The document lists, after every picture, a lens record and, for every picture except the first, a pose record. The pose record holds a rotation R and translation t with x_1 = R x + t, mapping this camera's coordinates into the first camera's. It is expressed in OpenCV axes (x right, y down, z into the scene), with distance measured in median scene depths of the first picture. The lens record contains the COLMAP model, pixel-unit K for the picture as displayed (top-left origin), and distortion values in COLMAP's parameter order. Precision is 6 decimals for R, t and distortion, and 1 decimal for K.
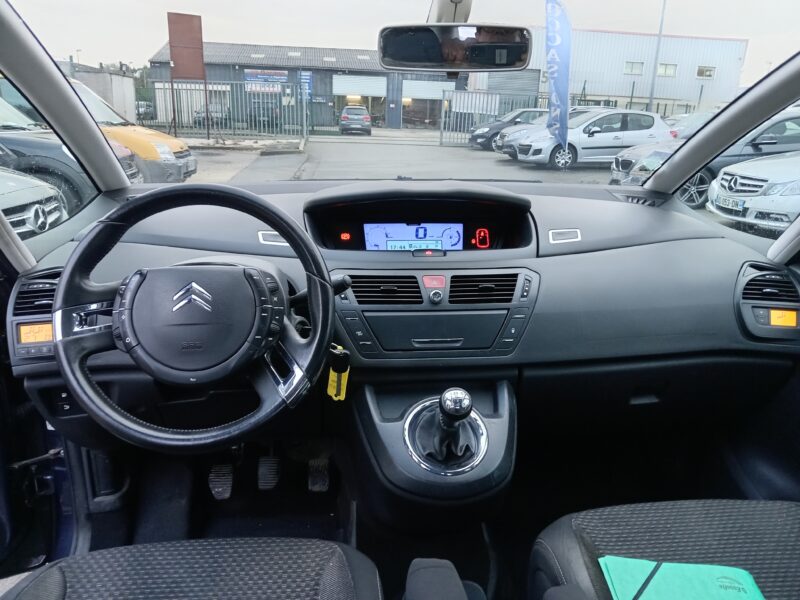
lens RADIAL K [[575.4, 0, 395.2], [0, 575.4, 310.0], [0, 0, 1]] dist [-0.004675, -0.002835]
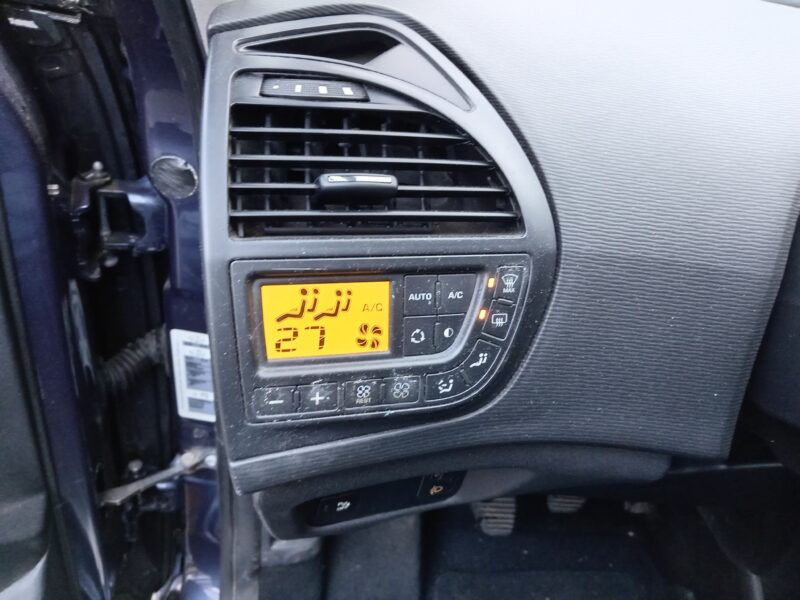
lens RADIAL K [[576.0, 0, 400.0], [0, 576.0, 300.0], [0, 0, 1]] dist [-0.013277, -0.004288]
pose [[0.989570, 0.122427, 0.075915, -0.586344], [-0.140829, 0.933062, 0.331002, -0.042817], [-0.030309, -0.338240, 0.940571, 0.752681]]
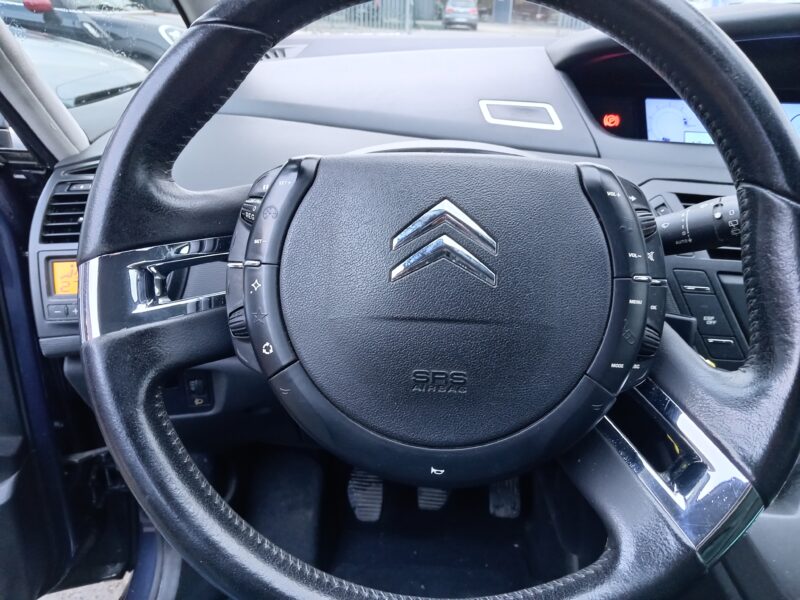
lens RADIAL K [[581.8, 0, 400.0], [0, 581.8, 300.0], [0, 0, 1]] dist [-0.006040, 0.001204]
pose [[0.988561, 0.072953, -0.132008, -0.252609], [-0.054566, 0.988941, 0.137905, -0.027138], [0.140608, -0.129124, 0.981609, 0.490461]]
